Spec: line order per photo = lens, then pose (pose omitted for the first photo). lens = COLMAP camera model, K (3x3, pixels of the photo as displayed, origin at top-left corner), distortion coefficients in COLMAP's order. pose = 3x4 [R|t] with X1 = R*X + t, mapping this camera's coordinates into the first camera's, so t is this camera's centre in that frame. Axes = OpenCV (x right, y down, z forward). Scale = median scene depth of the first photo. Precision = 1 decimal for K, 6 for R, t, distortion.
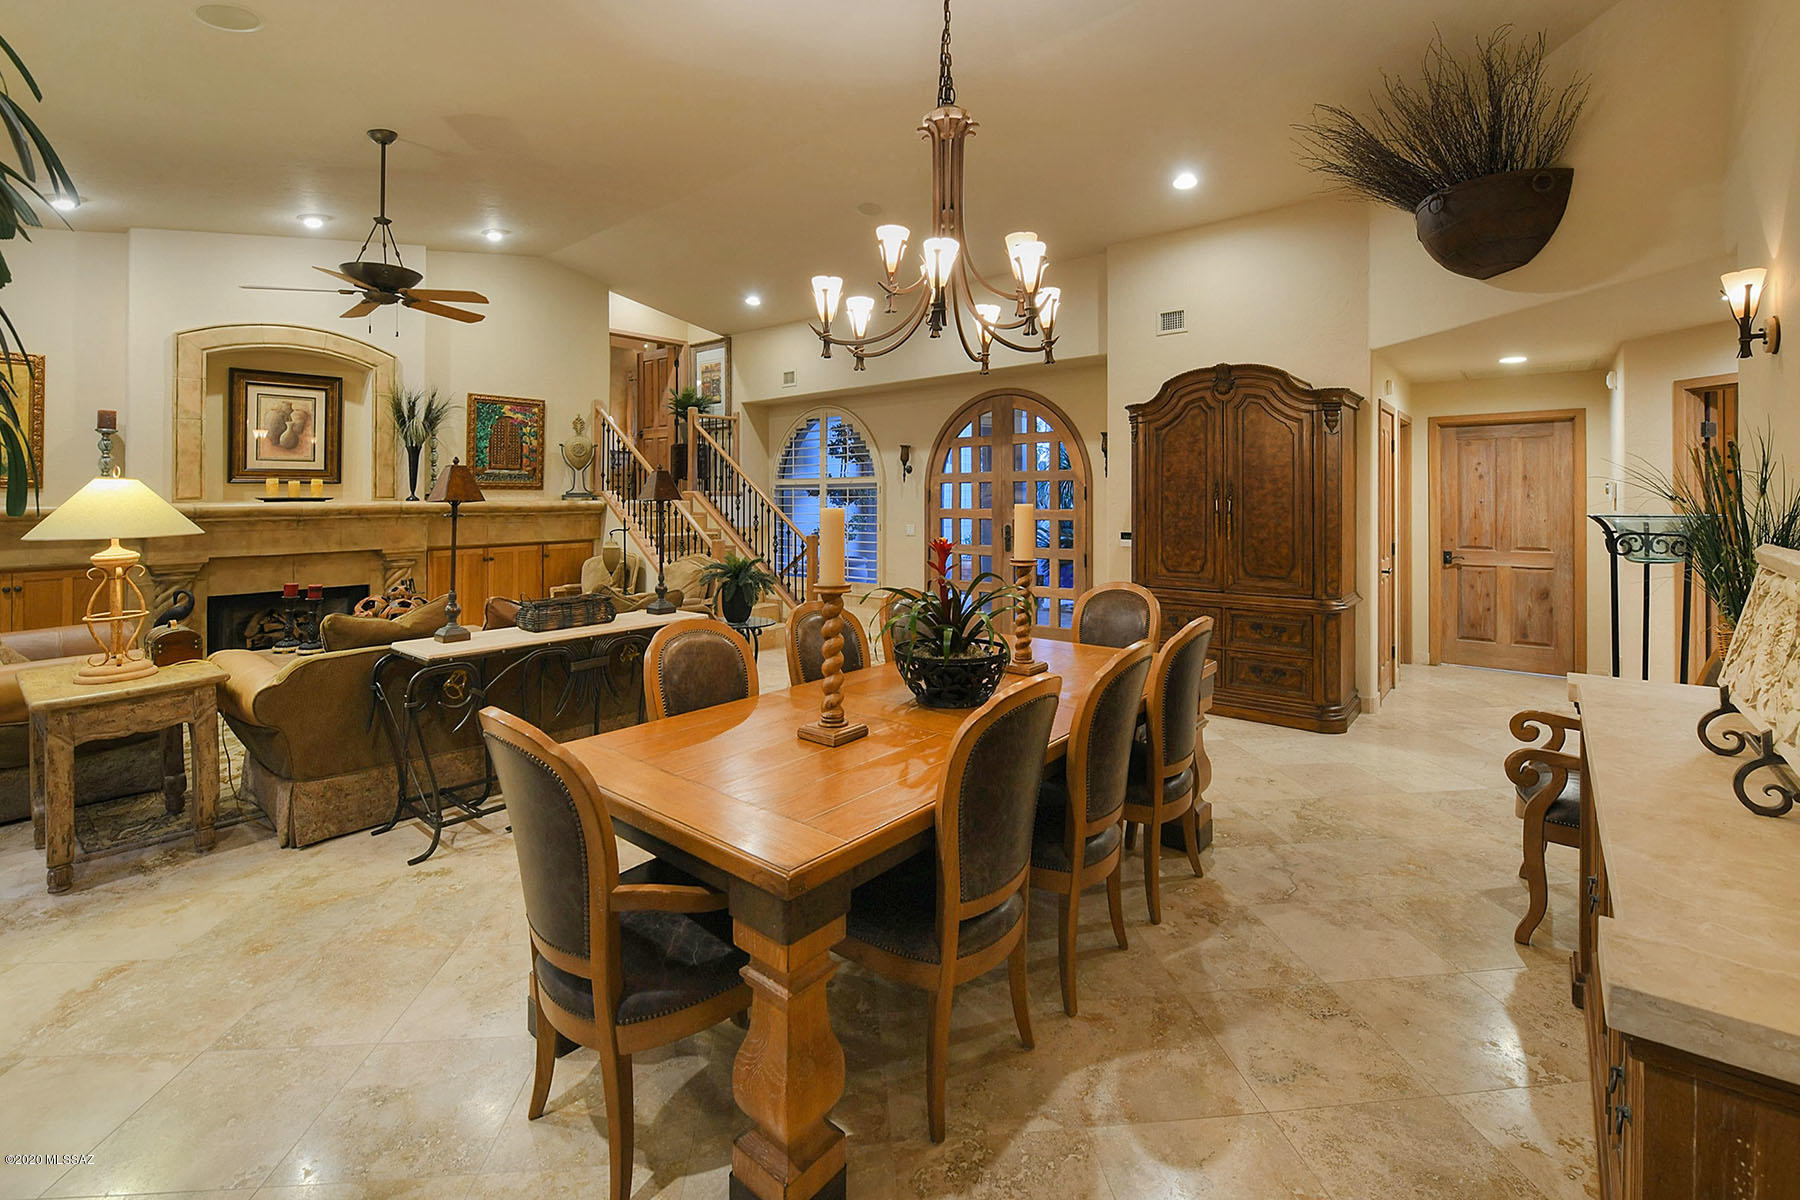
lens RADIAL K [[768.3, 0, 855.4], [0, 768.3, 498.4], [0, 0, 1]] dist [-0.031672, -0.000213]
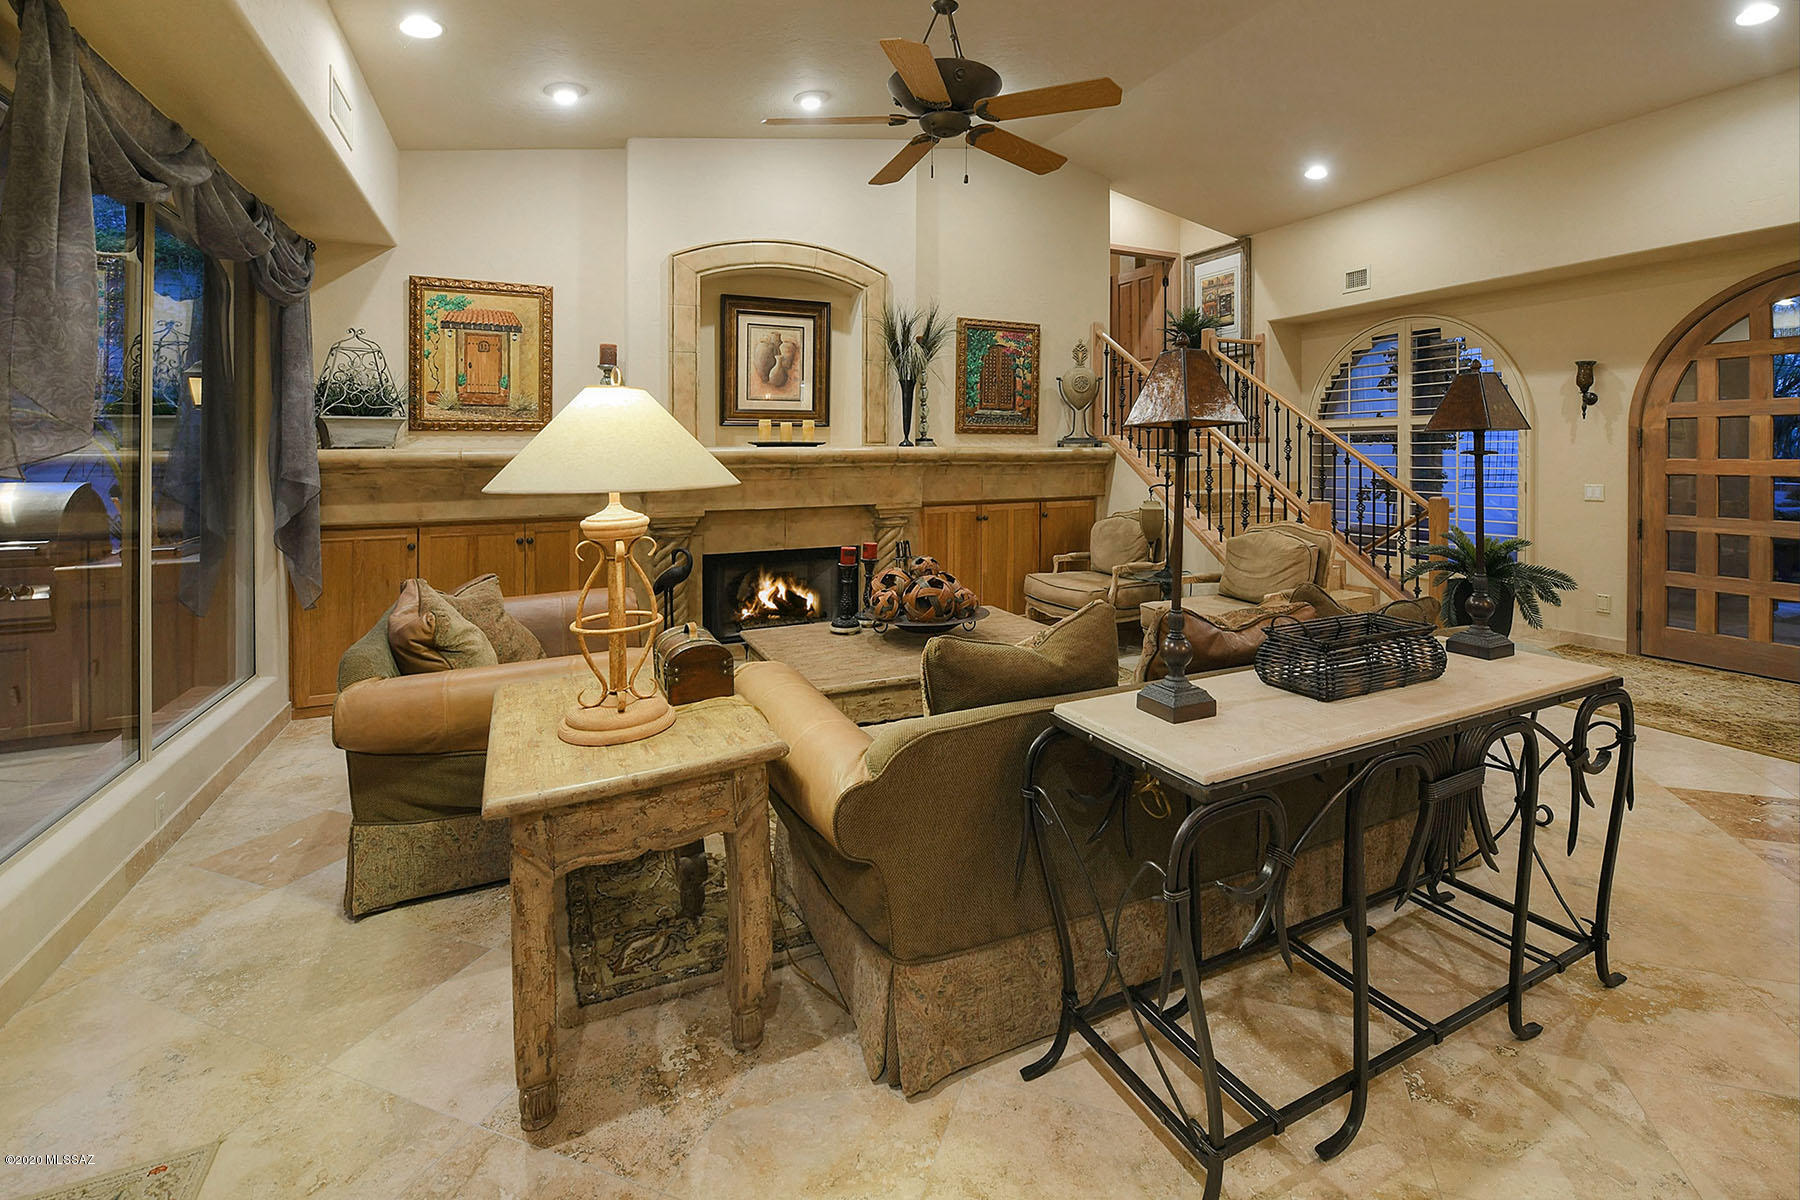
lens RADIAL K [[765.7, 0, 940.8], [0, 765.7, 470.0], [0, 0, 1]] dist [-0.036740, -0.000420]
pose [[0.927857, 0.008542, -0.372839, -0.251076], [-0.000248, 0.999752, 0.022289, 0.010729], [0.372937, -0.020589, 0.927628, 0.254475]]
